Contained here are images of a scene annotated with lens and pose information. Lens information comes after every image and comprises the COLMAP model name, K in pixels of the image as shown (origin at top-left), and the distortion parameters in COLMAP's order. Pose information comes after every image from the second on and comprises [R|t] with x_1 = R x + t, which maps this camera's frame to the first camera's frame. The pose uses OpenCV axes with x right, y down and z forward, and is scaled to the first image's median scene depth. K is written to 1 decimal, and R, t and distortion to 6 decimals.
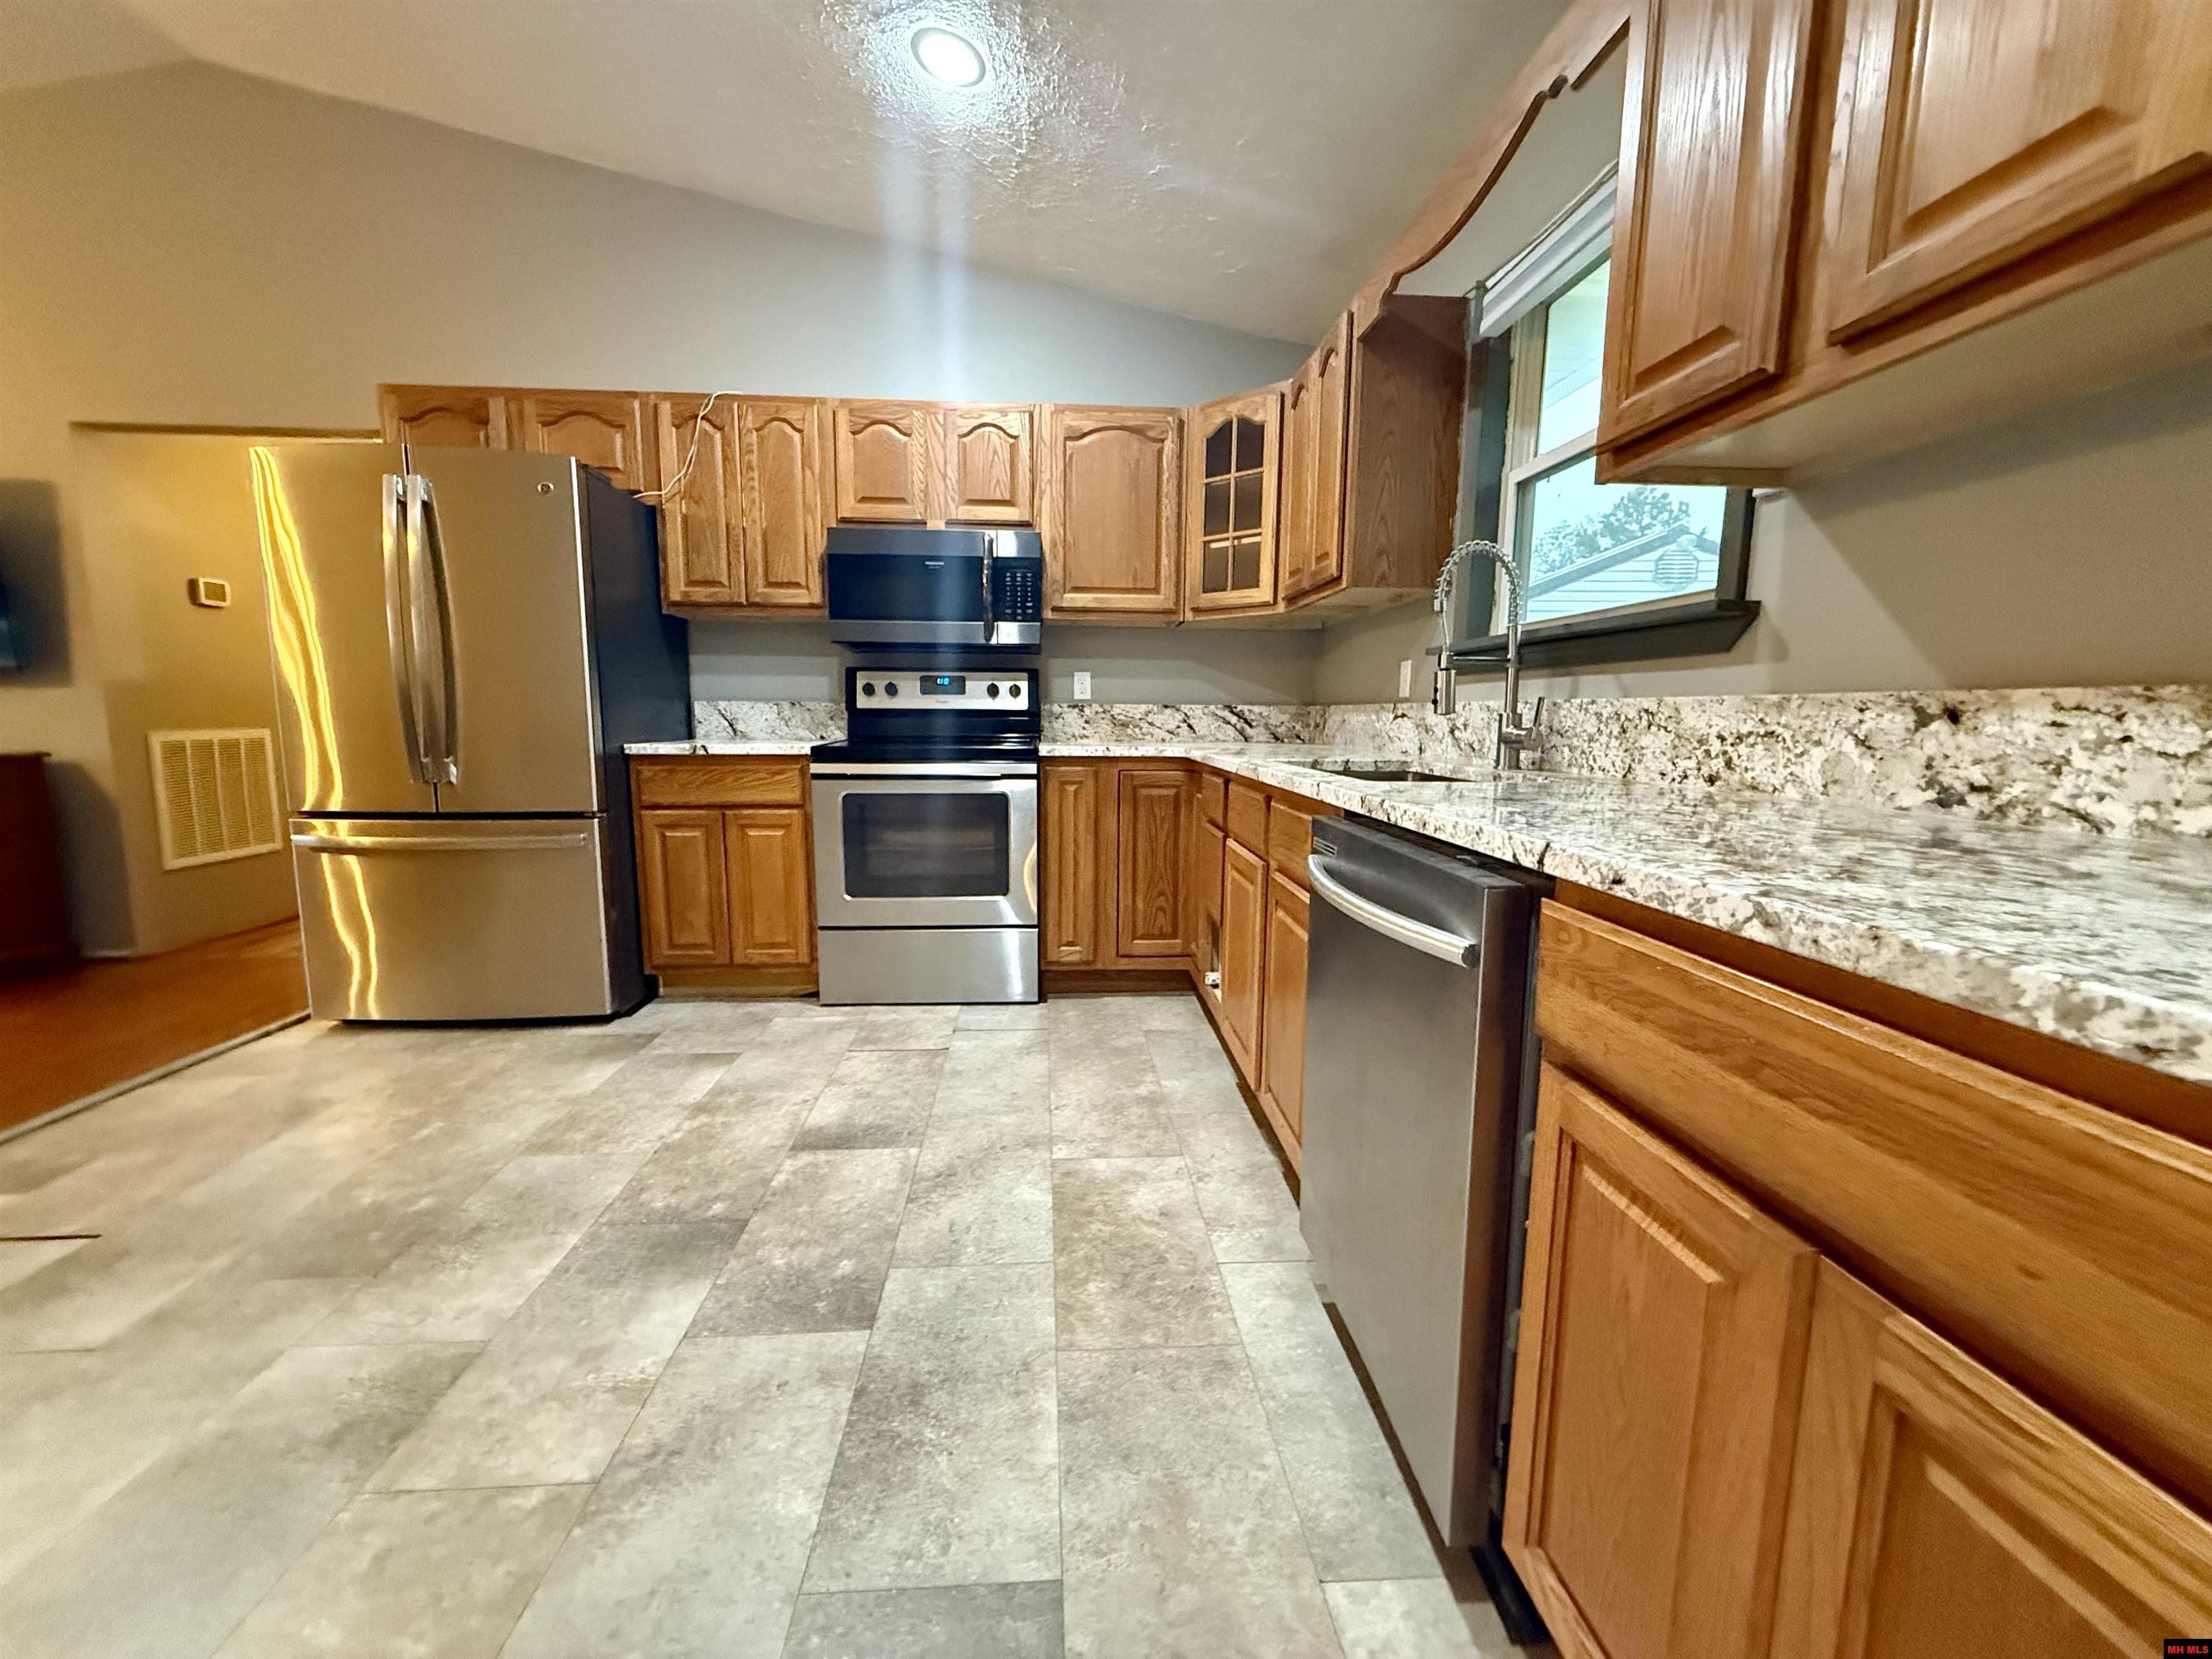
lens RADIAL K [[877.8, 0, 1099.3], [0, 877.8, 828.6], [0, 0, 1]] dist [-0.001089, -0.000205]
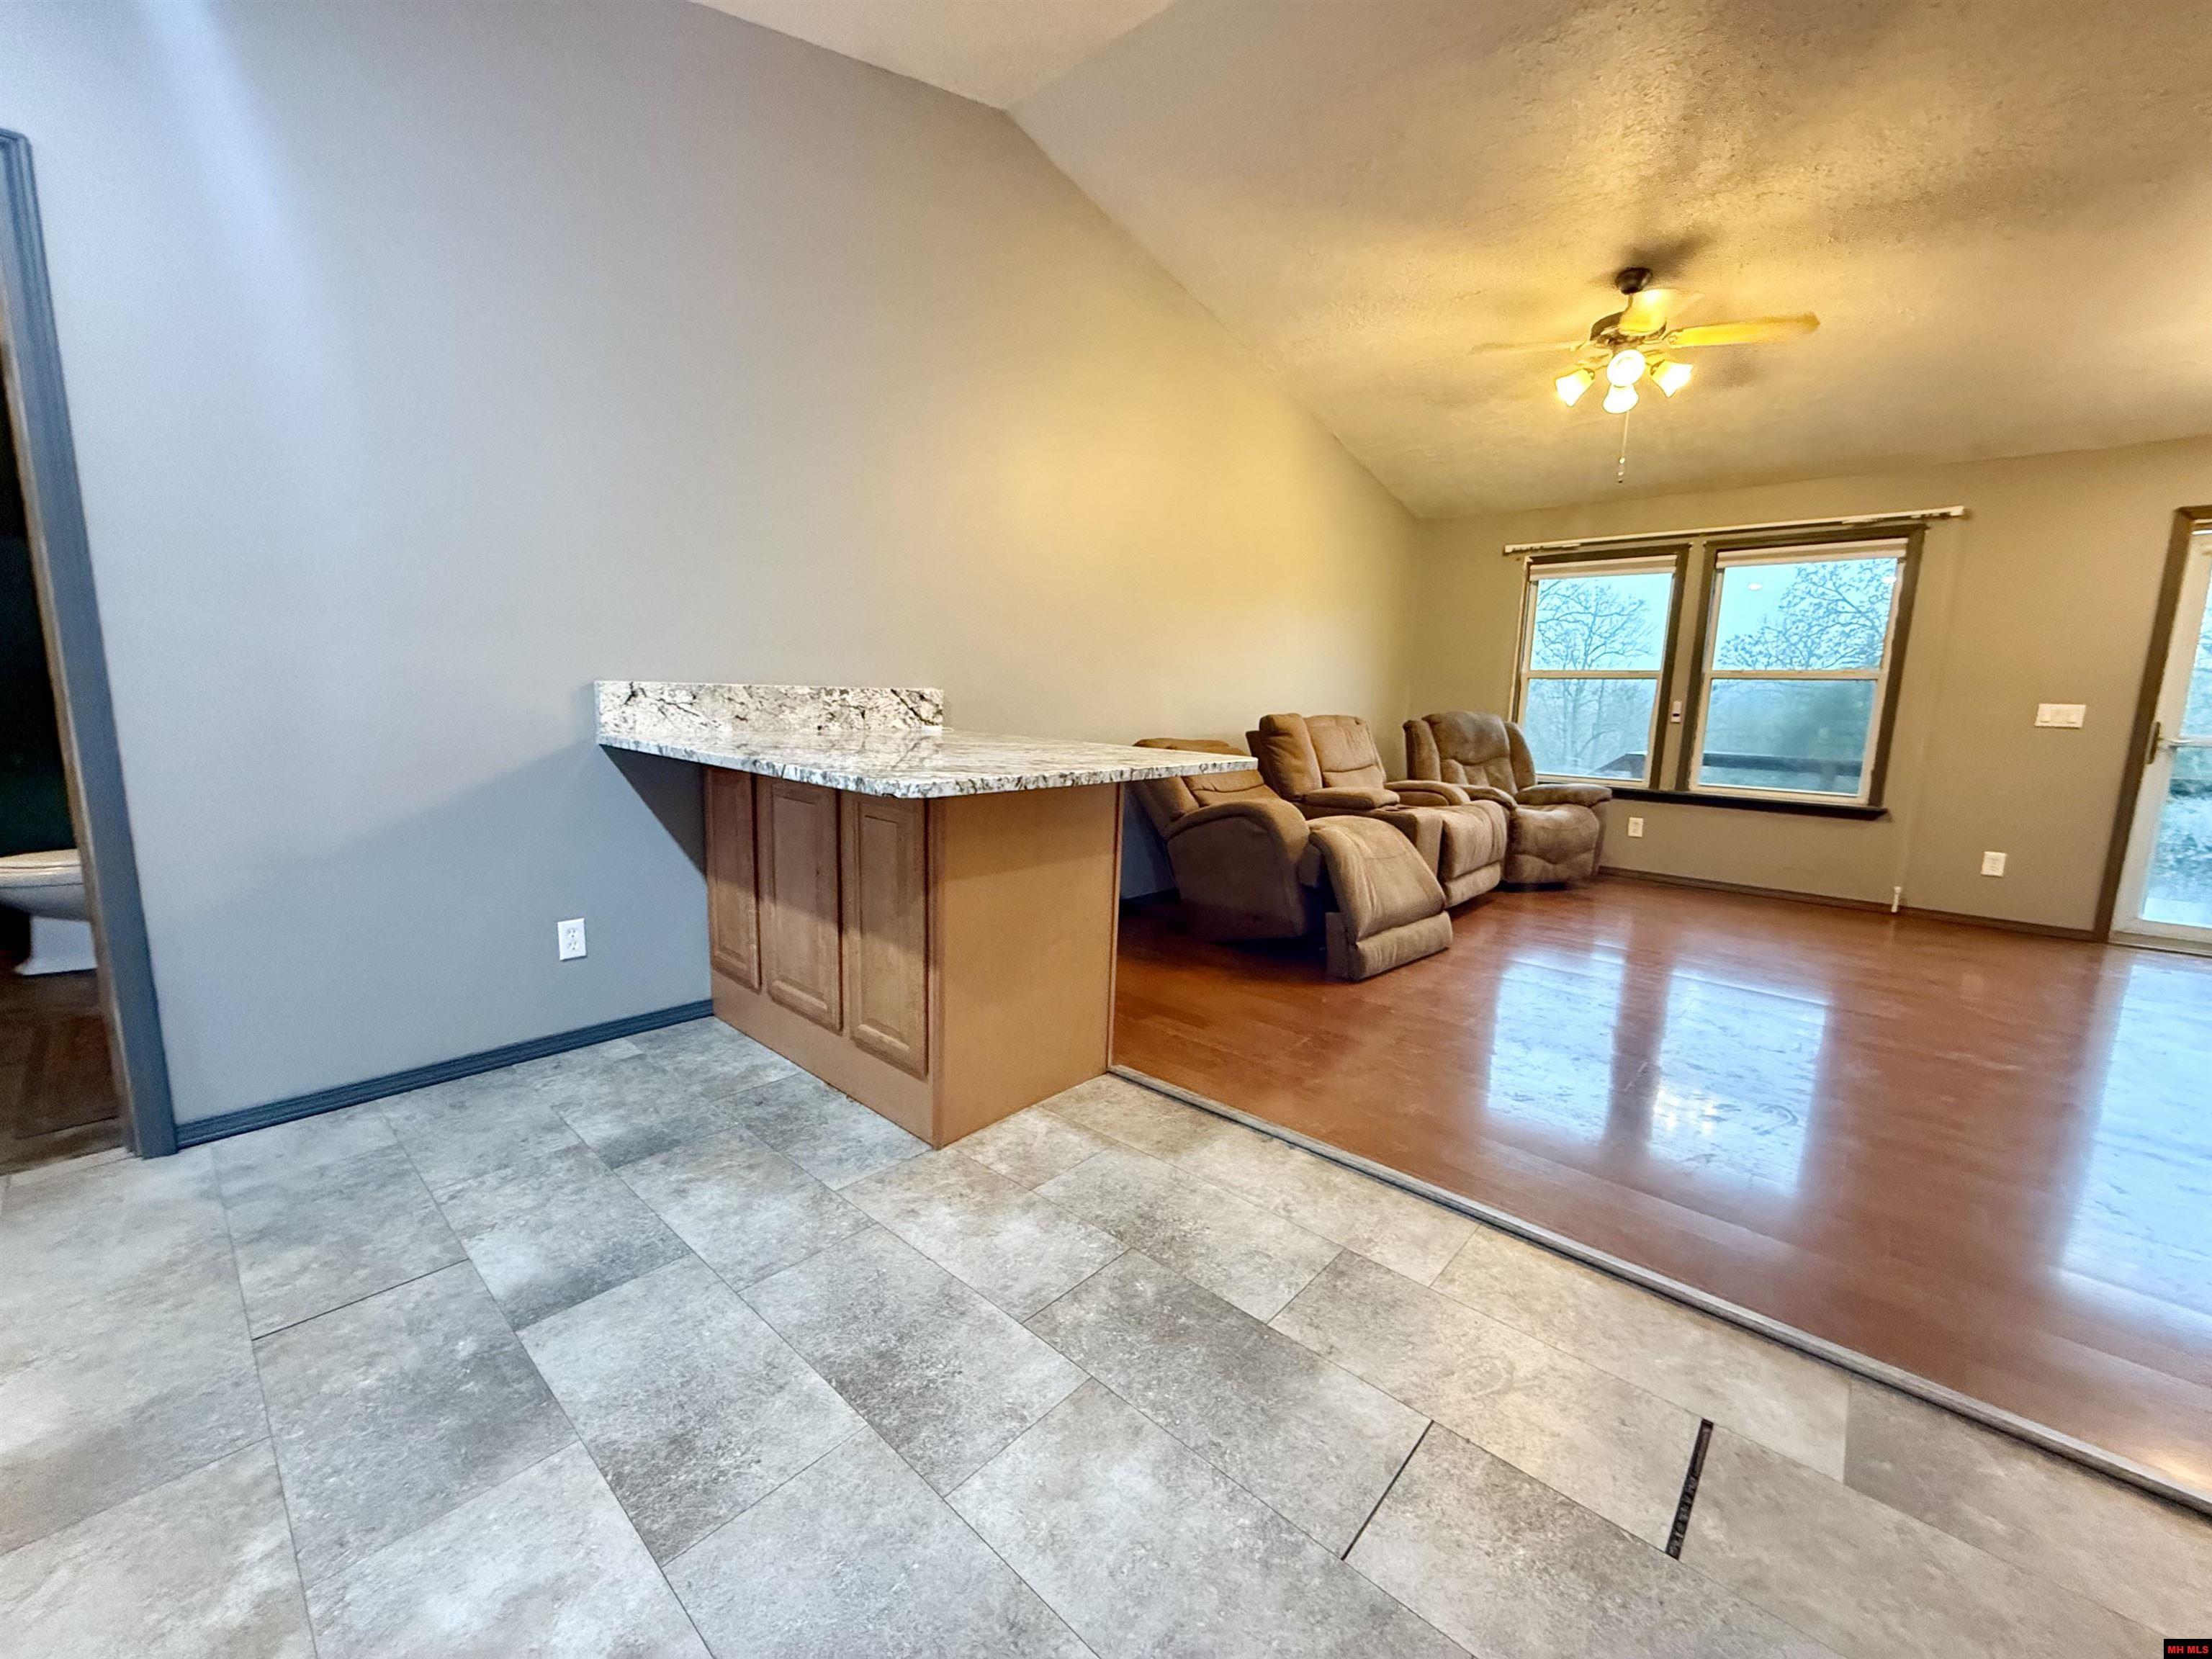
lens RADIAL K [[877.8, 0, 1099.3], [0, 877.8, 828.6], [0, 0, 1]] dist [-0.001089, -0.000205]
pose [[-0.717057, 0.075857, -0.692874, -0.382623], [-0.124592, 0.964101, 0.234491, -0.189383], [0.685789, 0.254470, -0.681864, 1.012292]]
